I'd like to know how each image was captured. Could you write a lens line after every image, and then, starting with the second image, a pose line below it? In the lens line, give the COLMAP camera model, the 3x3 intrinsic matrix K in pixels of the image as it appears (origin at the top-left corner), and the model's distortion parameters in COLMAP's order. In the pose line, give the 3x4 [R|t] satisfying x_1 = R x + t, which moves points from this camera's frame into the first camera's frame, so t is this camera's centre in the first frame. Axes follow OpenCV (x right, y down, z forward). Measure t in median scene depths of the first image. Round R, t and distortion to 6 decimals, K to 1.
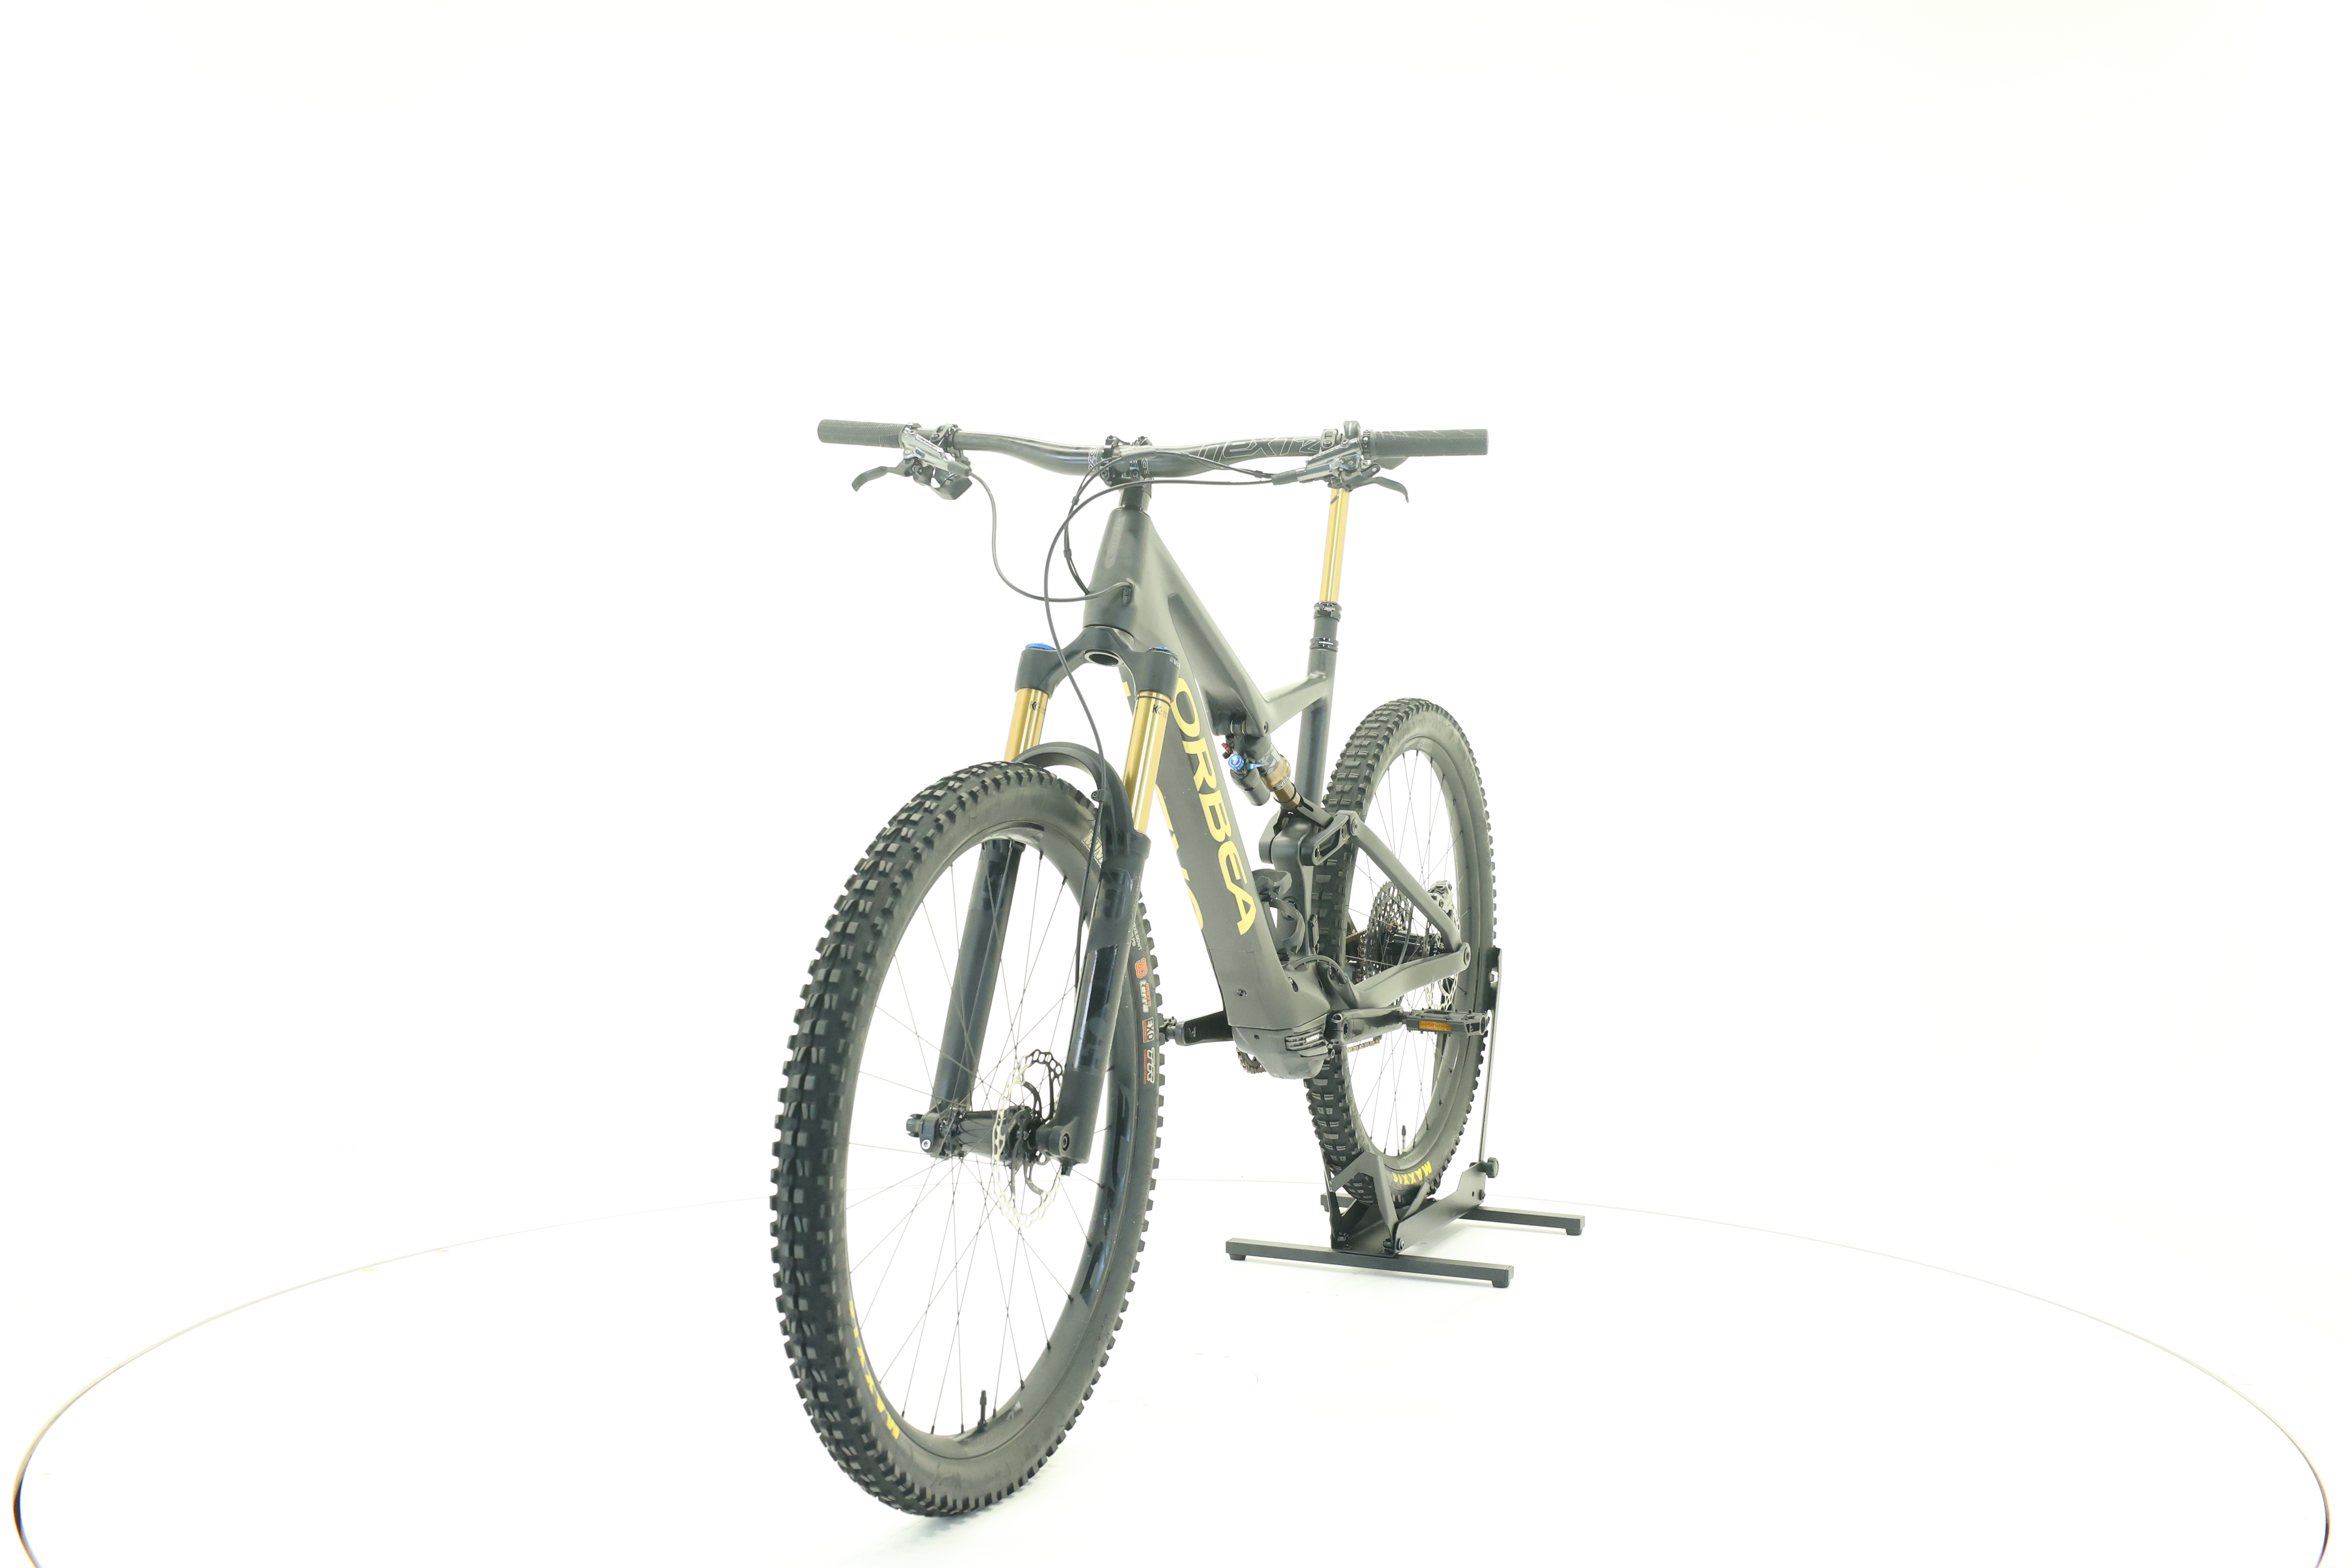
lens RADIAL K [[2497.3, 0, 1176.8], [0, 2497.3, 786.3], [0, 0, 1]] dist [-0.004846, 0.000000]
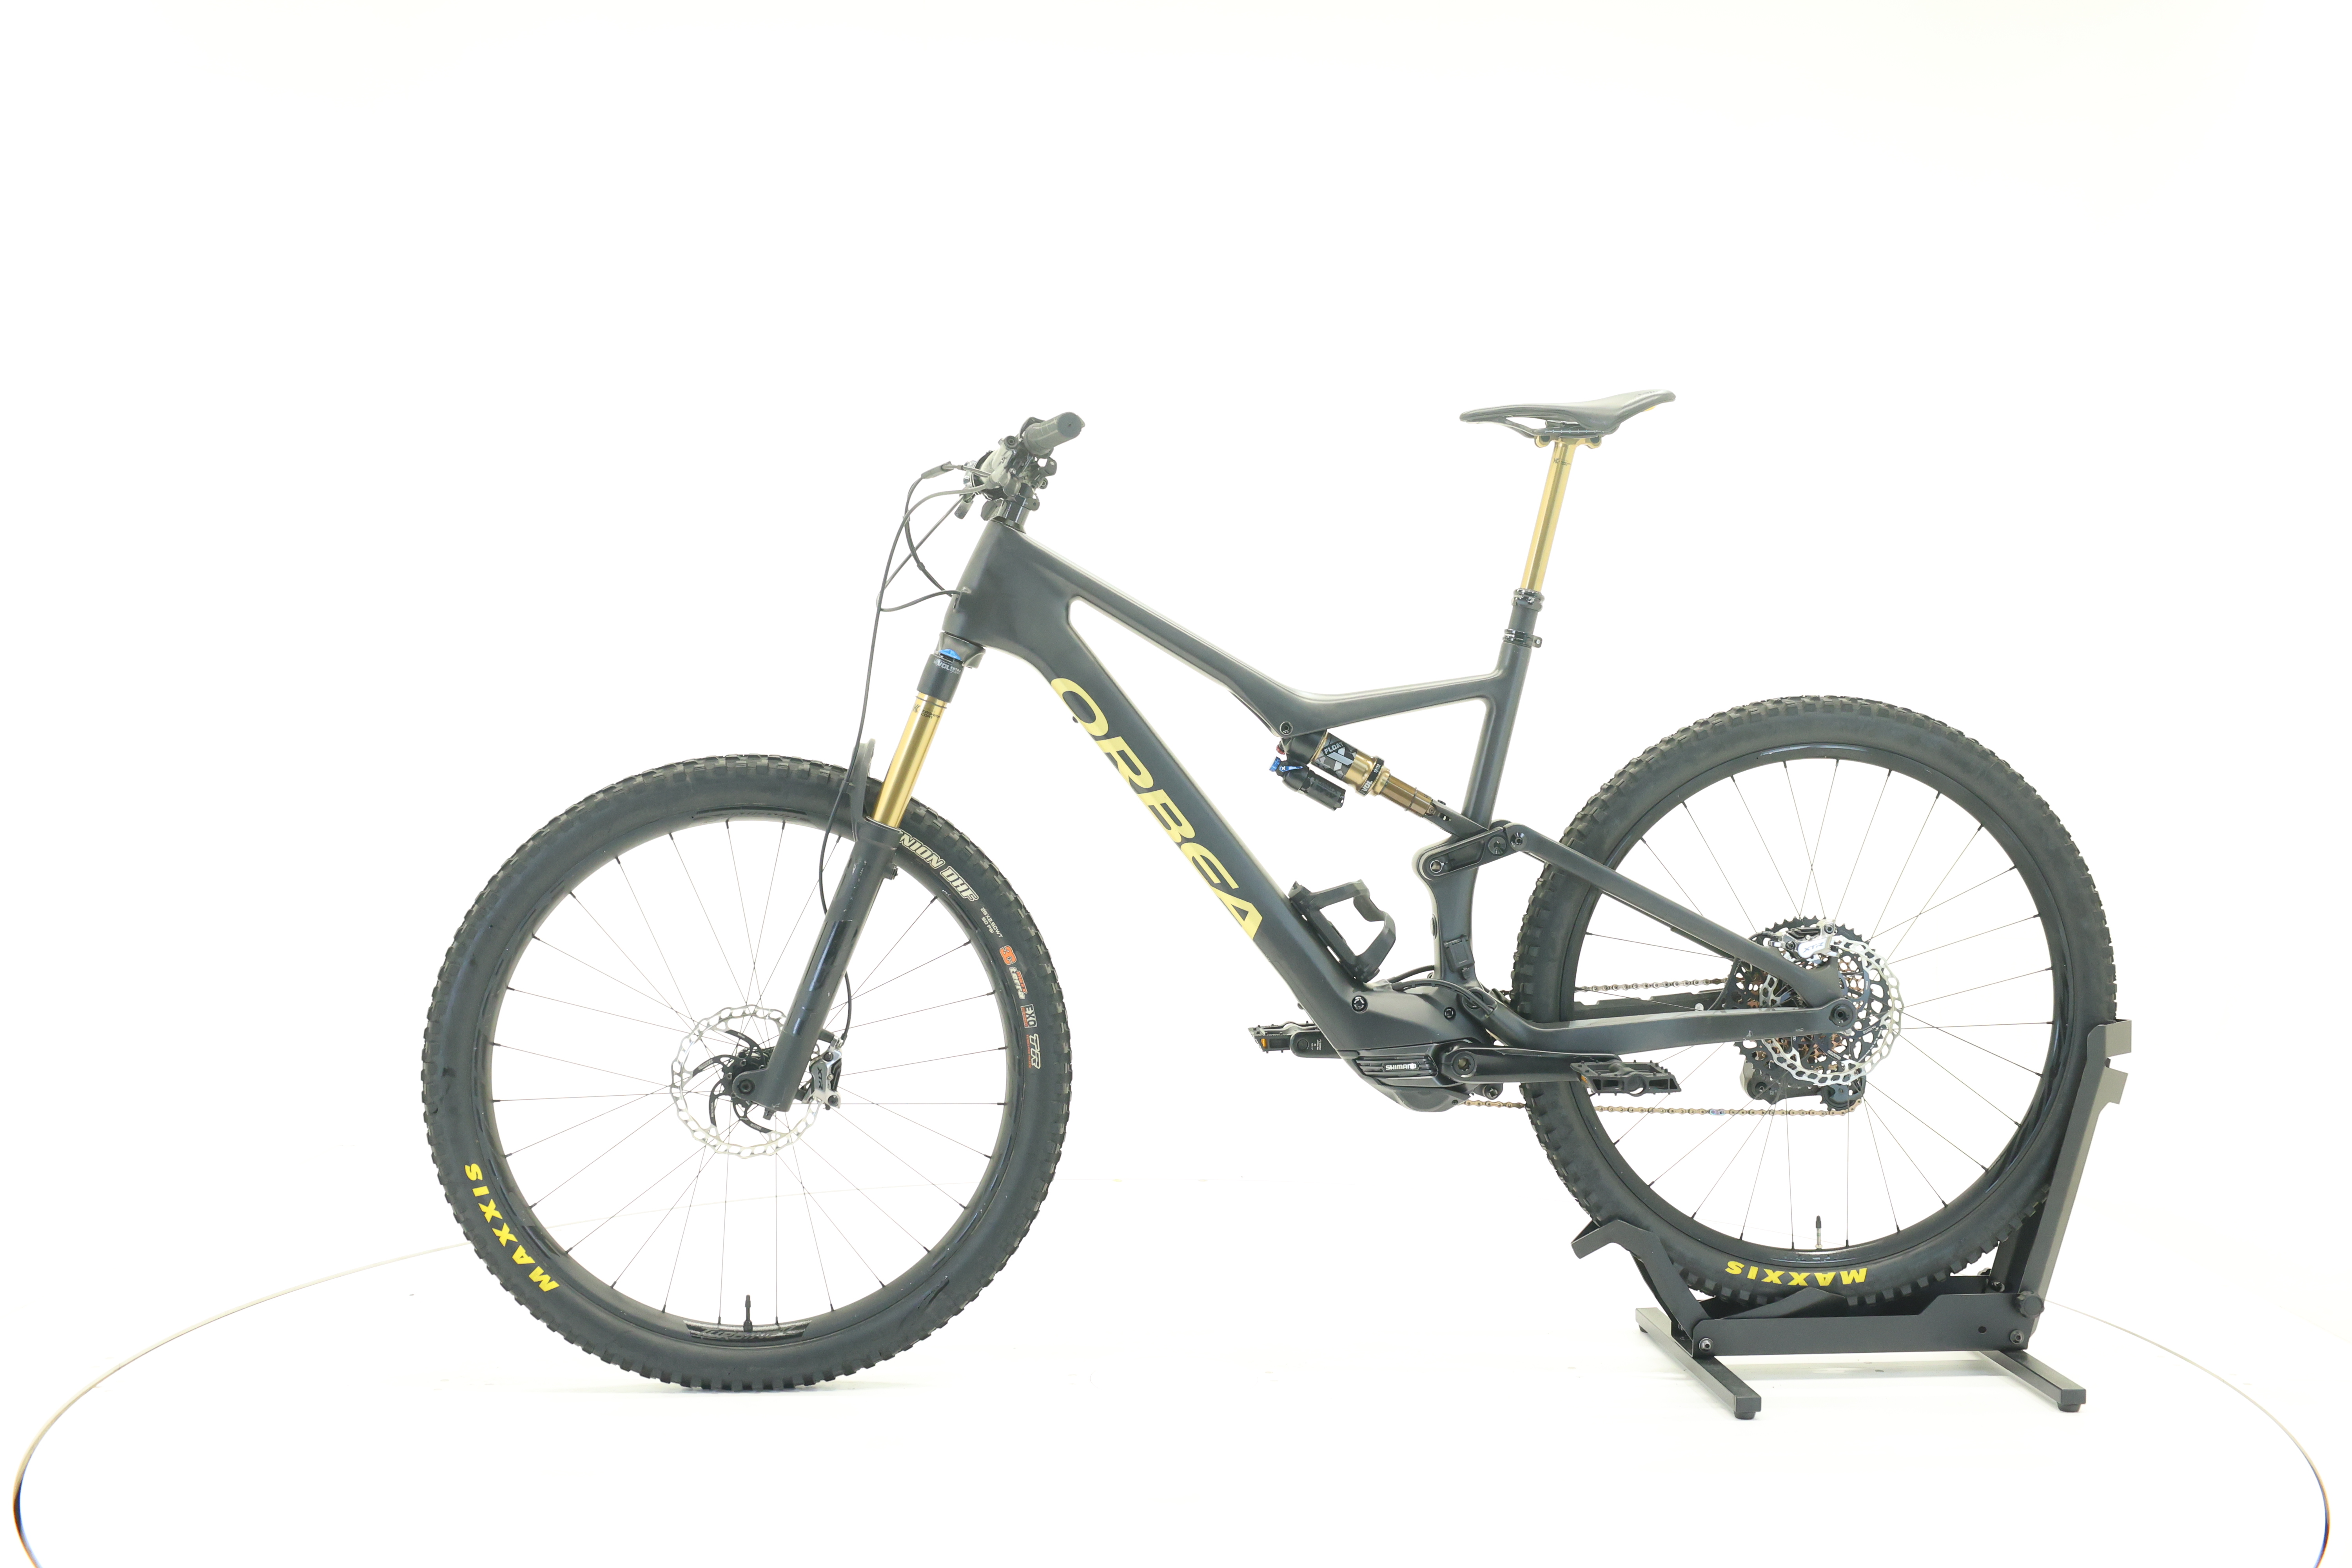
lens RADIAL K [[2497.3, 0, 1177.9], [0, 2497.3, 784.5], [0, 0, 1]] dist [-0.004846, 0.000000]
pose [[0.482739, 0.018504, -0.875569, 0.925494], [-0.026588, 0.999626, 0.006467, -0.007494], [0.875360, 0.020158, 0.483051, 0.546210]]
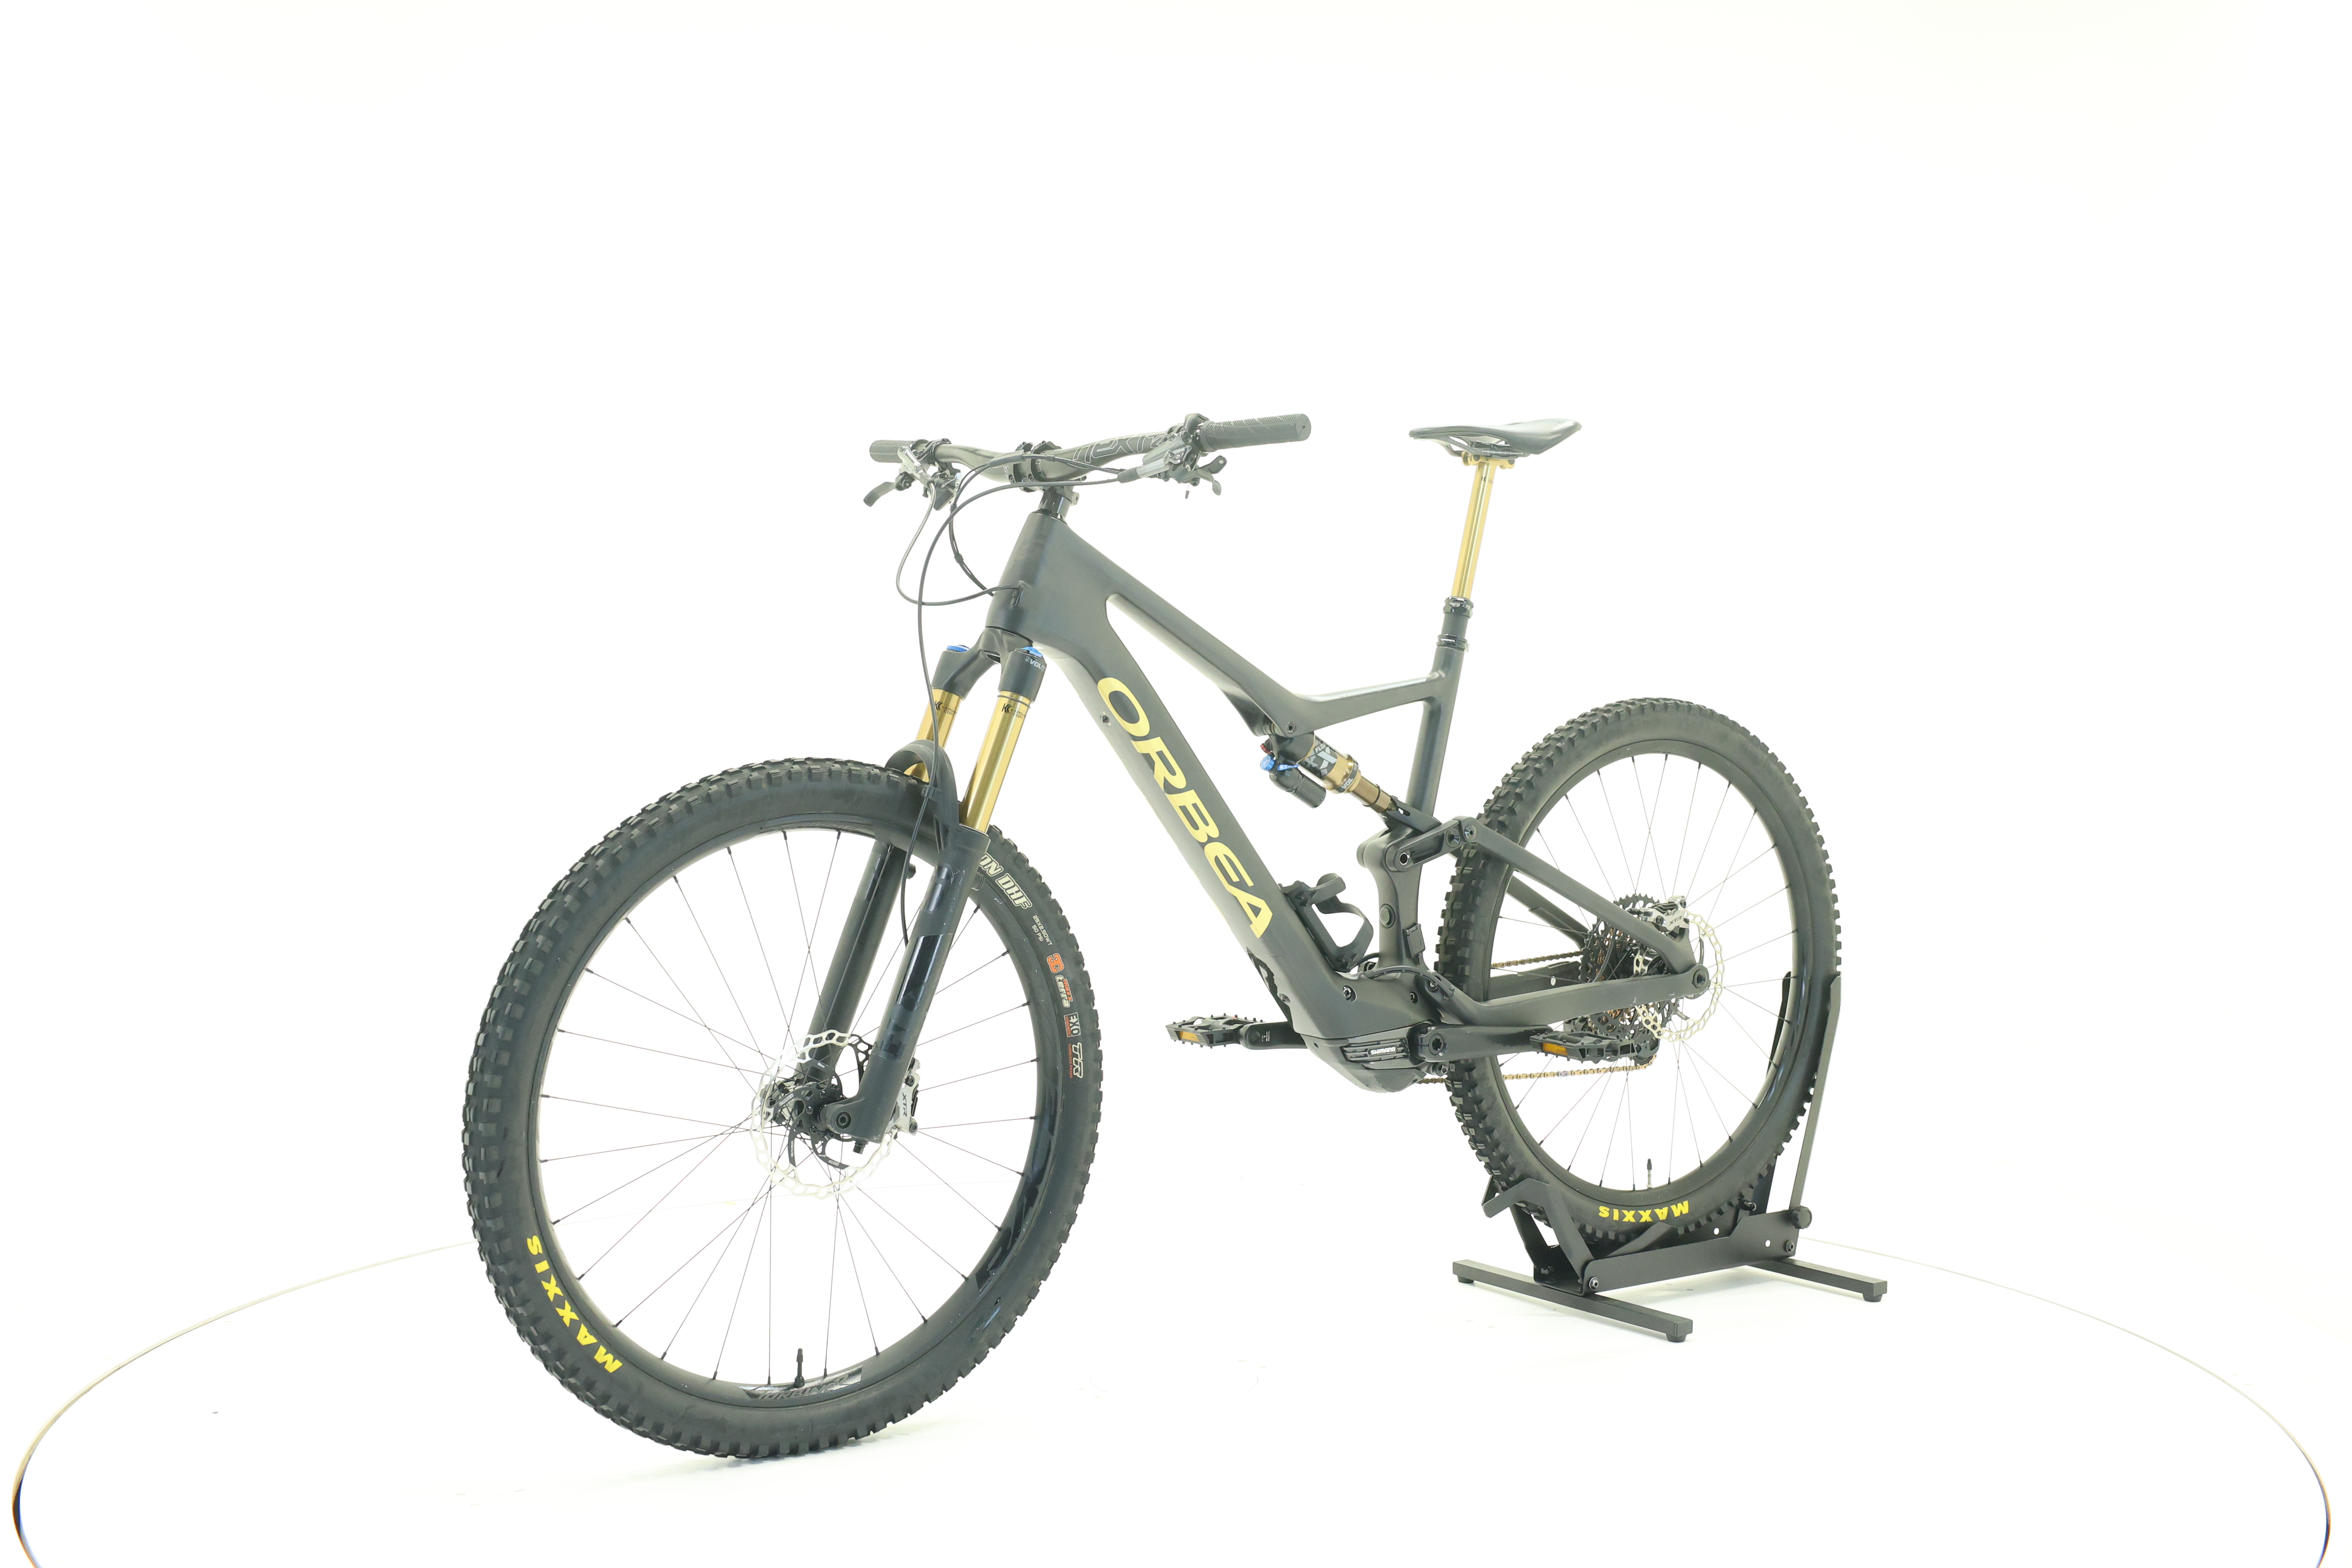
lens RADIAL K [[2497.3, 0, 1176.9], [0, 2497.3, 785.0], [0, 0, 1]] dist [-0.004846, 0.000000]
pose [[0.861288, 0.012001, -0.507976, 0.536641], [-0.014336, 0.999897, -0.000685, 0.000201], [0.507916, 0.007872, 0.861371, 0.146455]]
